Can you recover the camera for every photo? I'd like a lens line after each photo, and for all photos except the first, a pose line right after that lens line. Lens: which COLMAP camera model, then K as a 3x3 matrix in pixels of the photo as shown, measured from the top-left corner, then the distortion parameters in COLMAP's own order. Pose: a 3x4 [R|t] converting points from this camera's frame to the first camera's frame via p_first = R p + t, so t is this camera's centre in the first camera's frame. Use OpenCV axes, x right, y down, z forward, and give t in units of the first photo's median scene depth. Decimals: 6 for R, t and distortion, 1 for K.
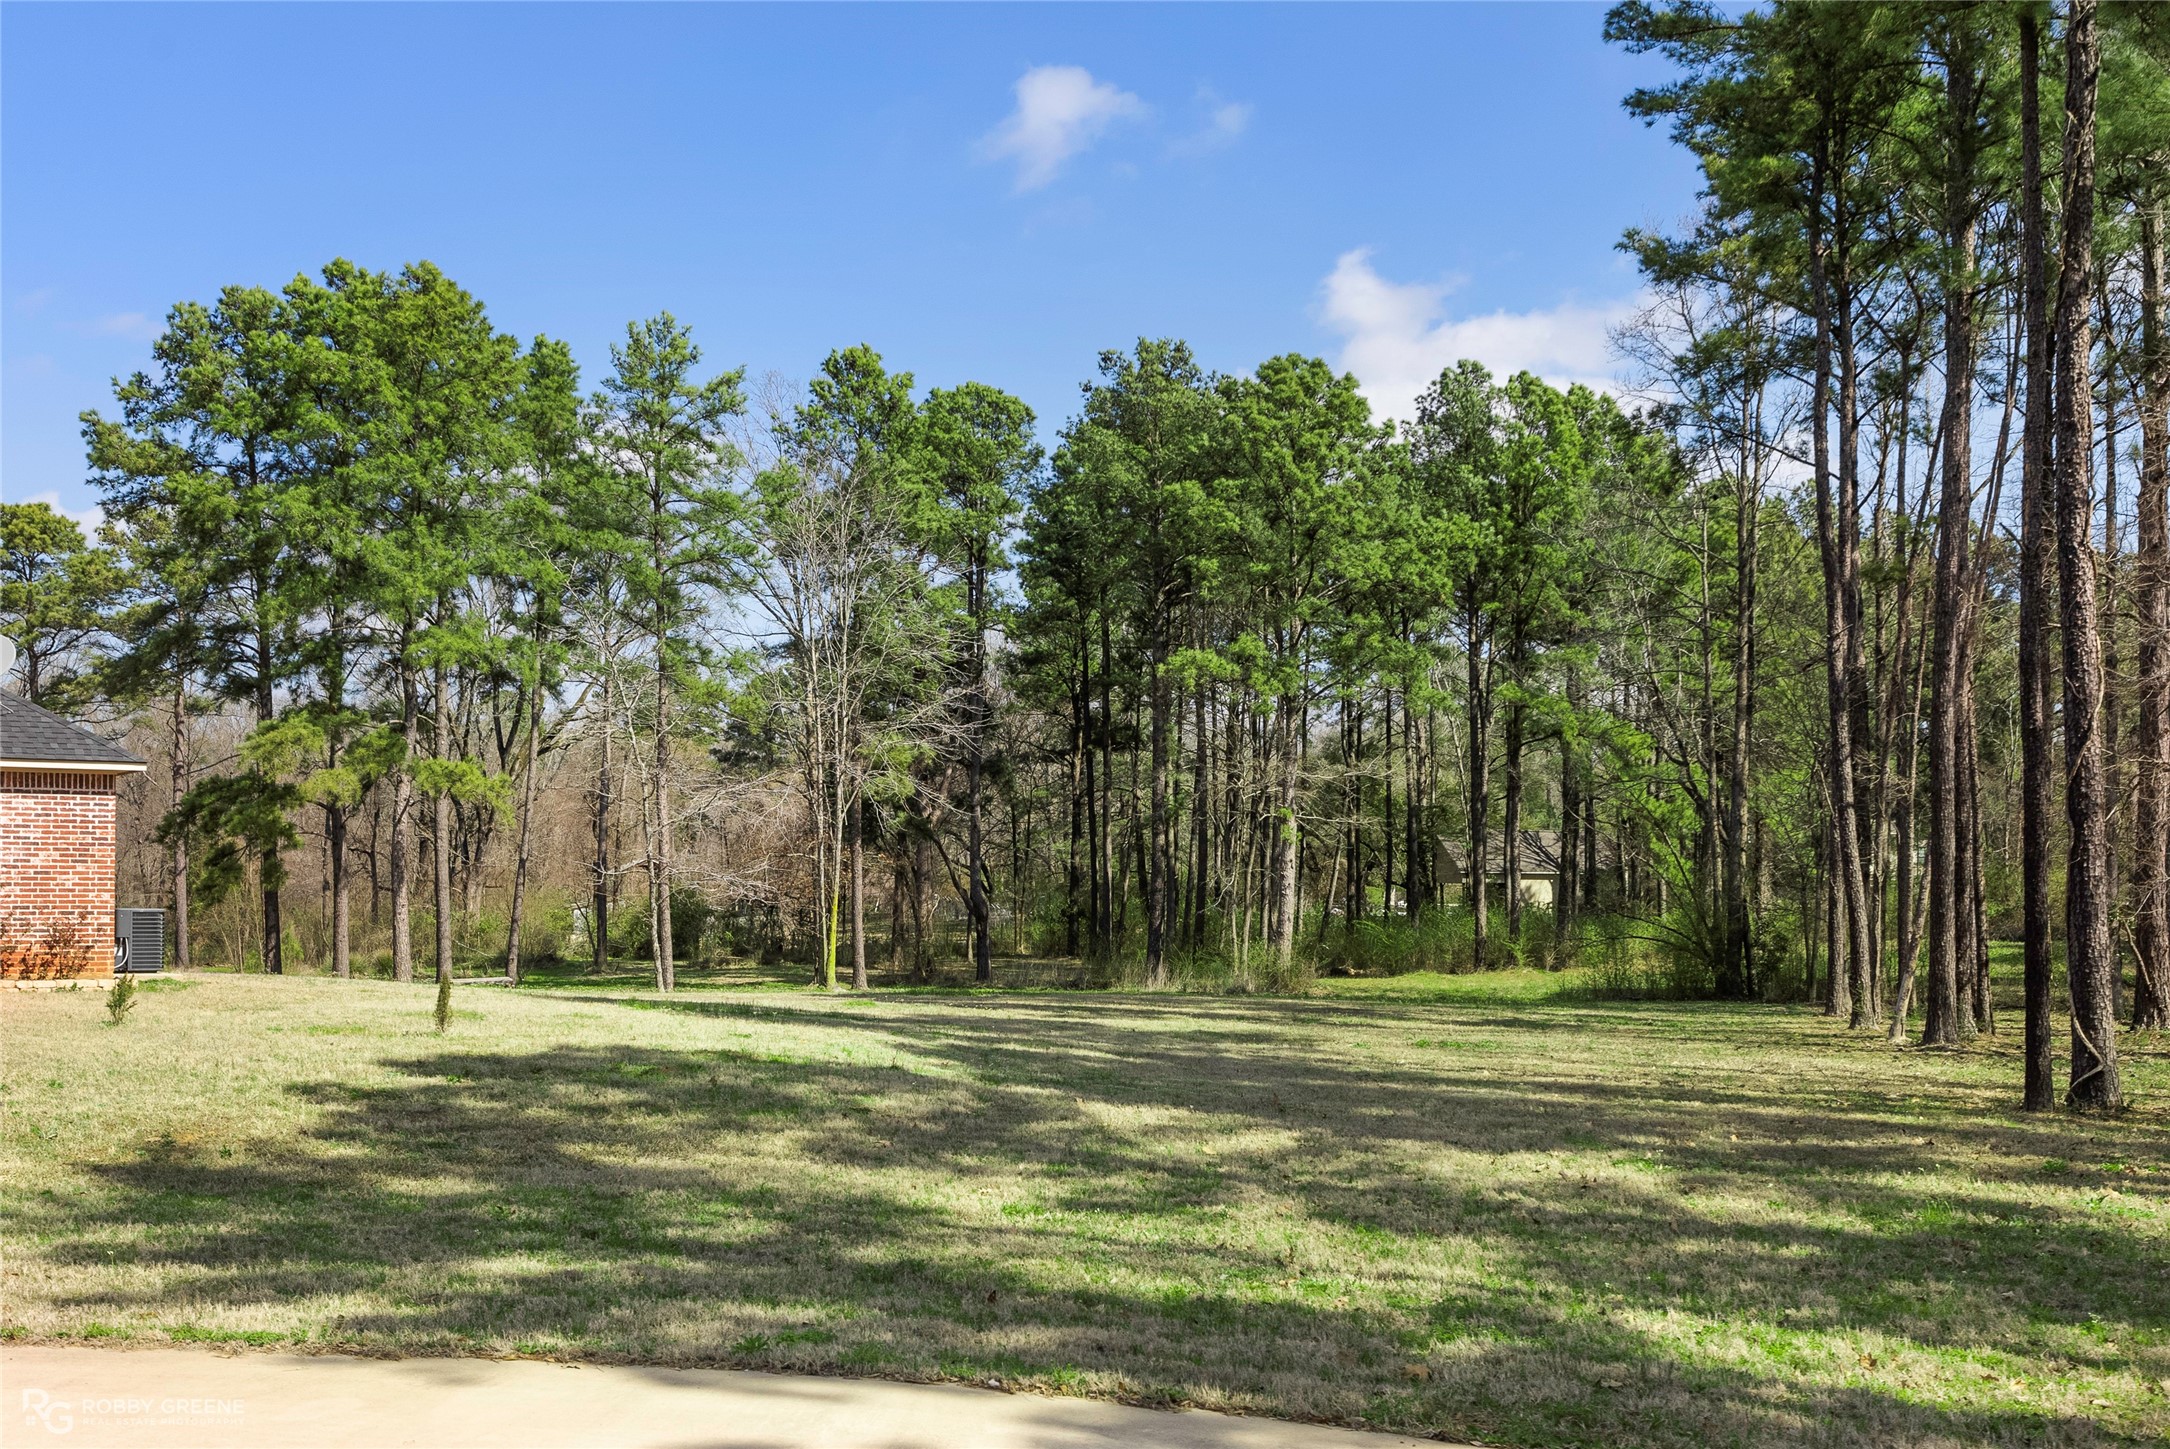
lens RADIAL K [[2196.2, 0, 1085.0], [0, 2196.2, 724.5], [0, 0, 1]] dist [0.006097, 0.006385]
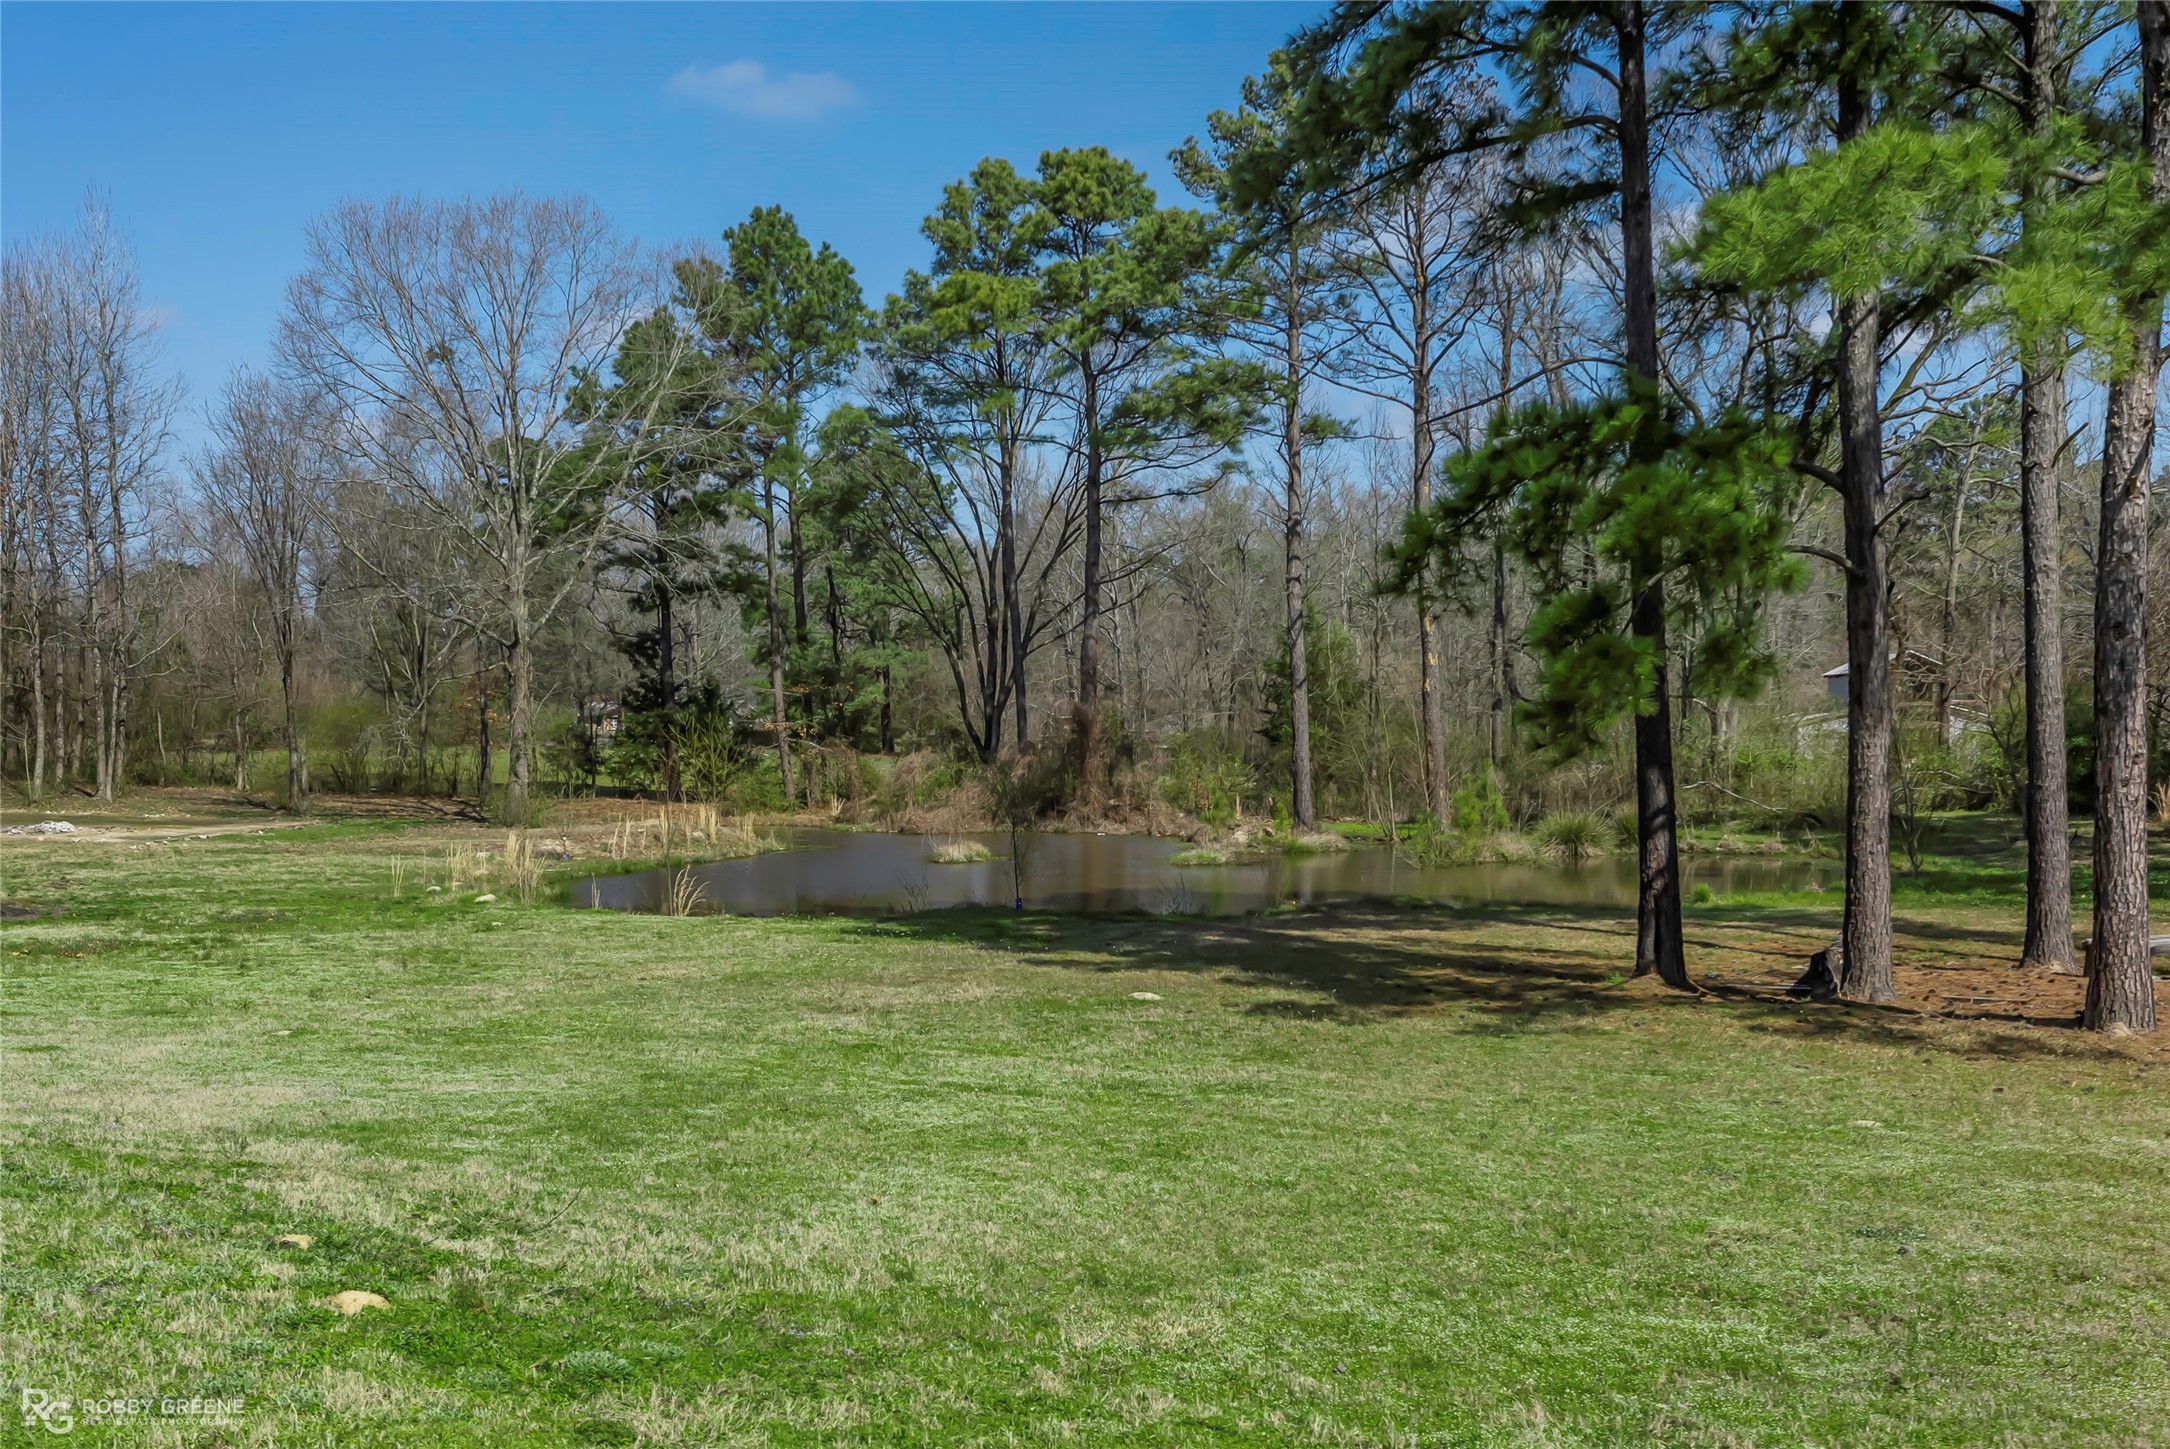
lens RADIAL K [[2196.2, 0, 1085.0], [0, 2196.2, 724.5], [0, 0, 1]] dist [0.006097, 0.006385]
pose [[0.899824, 0.016264, -0.435949, -0.181307], [0.018934, 0.996907, 0.076271, 0.028193], [0.435841, -0.076885, 0.896734, 0.381478]]
